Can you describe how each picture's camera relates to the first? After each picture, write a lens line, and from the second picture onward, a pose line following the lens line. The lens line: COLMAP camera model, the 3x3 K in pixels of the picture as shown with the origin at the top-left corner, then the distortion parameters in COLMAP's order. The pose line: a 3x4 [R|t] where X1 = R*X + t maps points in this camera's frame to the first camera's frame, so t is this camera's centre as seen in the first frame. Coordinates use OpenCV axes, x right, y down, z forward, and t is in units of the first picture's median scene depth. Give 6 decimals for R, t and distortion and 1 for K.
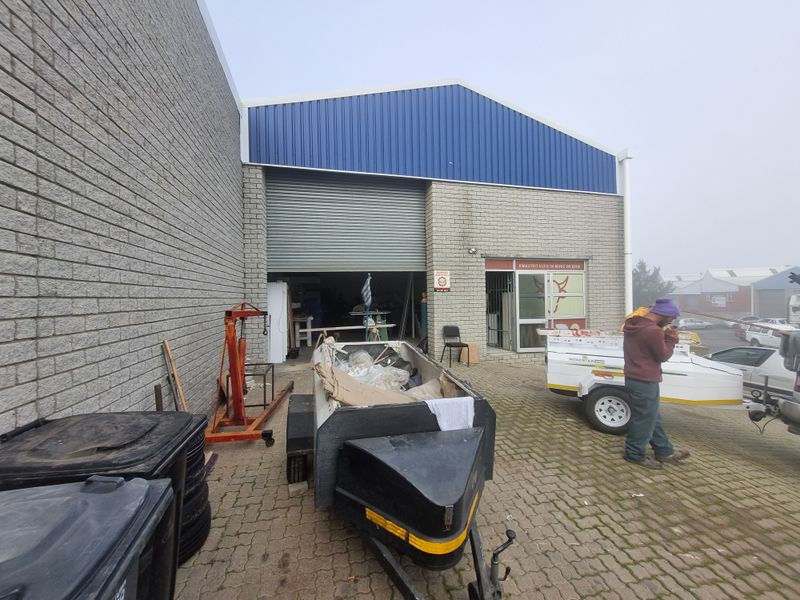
lens RADIAL K [[313.0, 0, 397.0], [0, 313.0, 296.8], [0, 0, 1]] dist [0.000632, 0.000267]
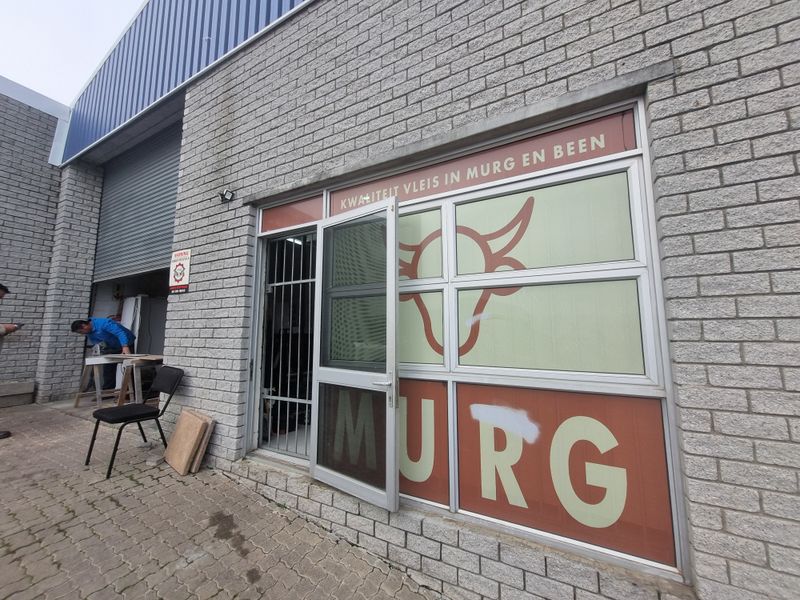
lens RADIAL K [[313.0, 0, 397.0], [0, 313.0, 296.8], [0, 0, 1]] dist [0.000632, 0.000267]
pose [[0.724614, -0.066732, -0.685916, 0.635667], [-0.010728, 0.994088, -0.108047, 0.032860], [0.689071, 0.085651, 0.719614, 0.781439]]
